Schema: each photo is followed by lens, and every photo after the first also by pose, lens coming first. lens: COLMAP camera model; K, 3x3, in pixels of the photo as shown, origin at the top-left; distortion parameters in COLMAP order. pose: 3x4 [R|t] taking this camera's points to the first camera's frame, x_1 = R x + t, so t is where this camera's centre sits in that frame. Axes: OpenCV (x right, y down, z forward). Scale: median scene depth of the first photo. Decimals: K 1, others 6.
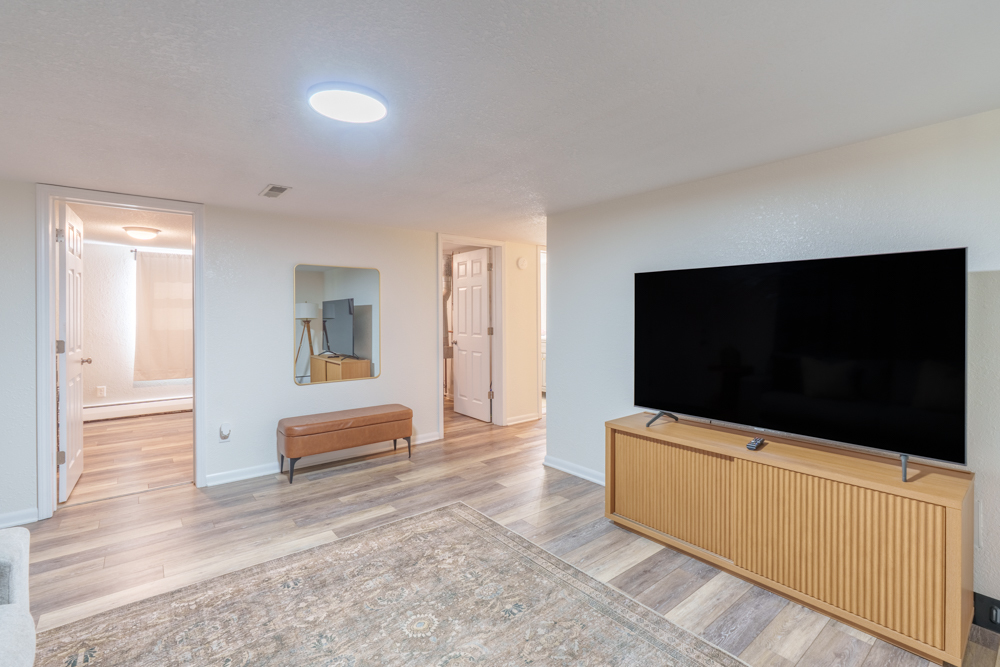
lens RADIAL K [[451.8, 0, 497.1], [0, 451.8, 317.7], [0, 0, 1]] dist [-0.014407, 0.007088]
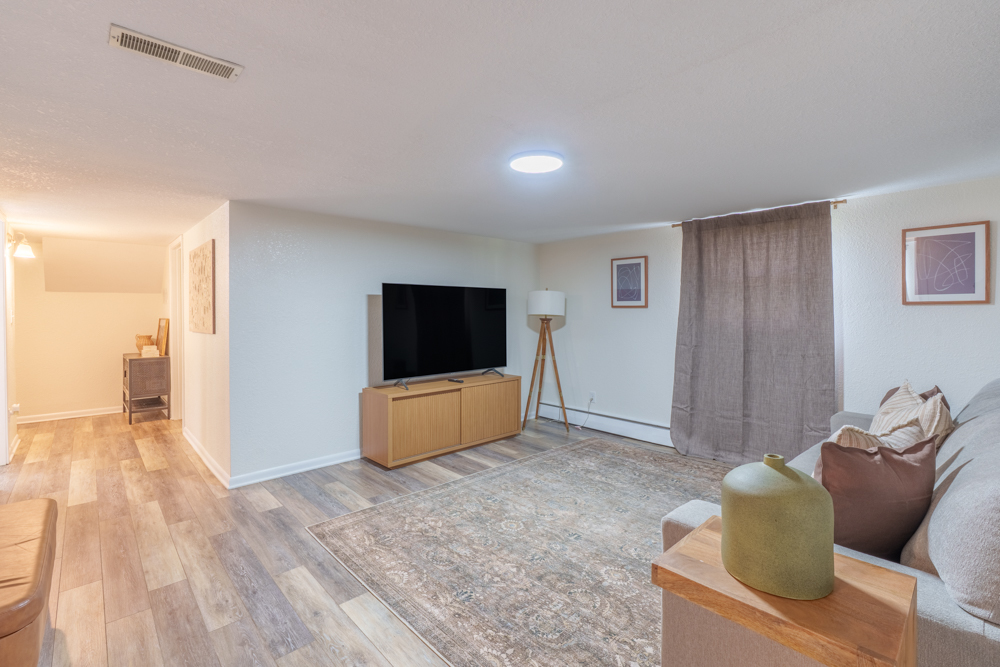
lens RADIAL K [[451.8, 0, 497.1], [0, 451.8, 317.7], [0, 0, 1]] dist [-0.014407, 0.007088]
pose [[-0.062626, -0.010004, 0.997987, -1.294673], [0.015185, 0.999824, 0.010976, -0.004003], [-0.997922, 0.015842, -0.062463, 0.904637]]
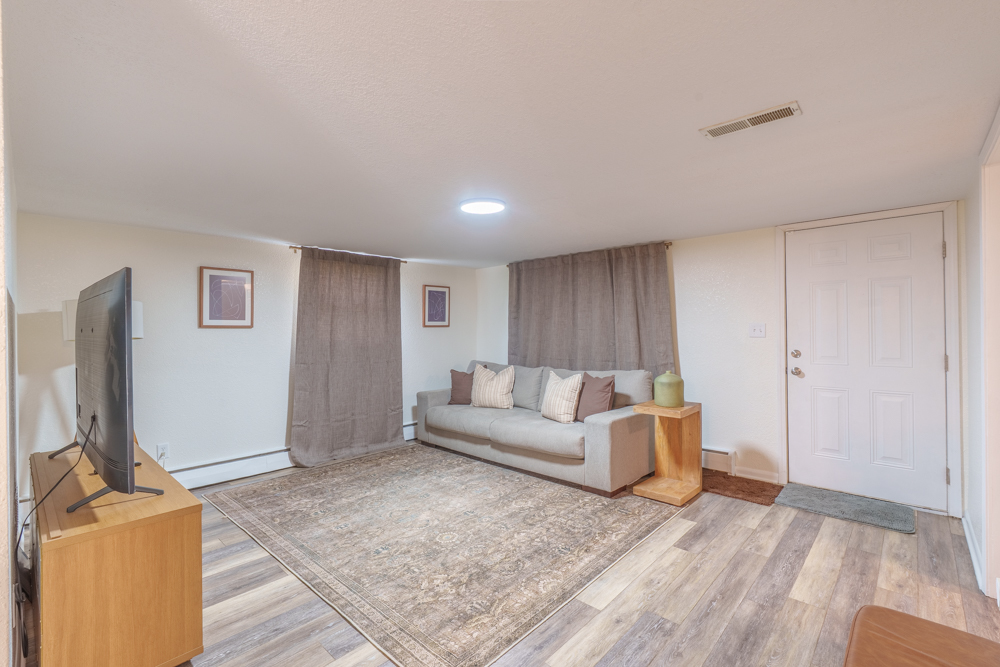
lens RADIAL K [[451.8, 0, 497.1], [0, 451.8, 317.7], [0, 0, 1]] dist [-0.014407, 0.007088]
pose [[-0.989787, 0.007471, -0.142357, -0.101336], [0.009388, 0.999874, -0.012800, -0.023200], [0.142243, -0.014005, -0.989733, 2.021343]]
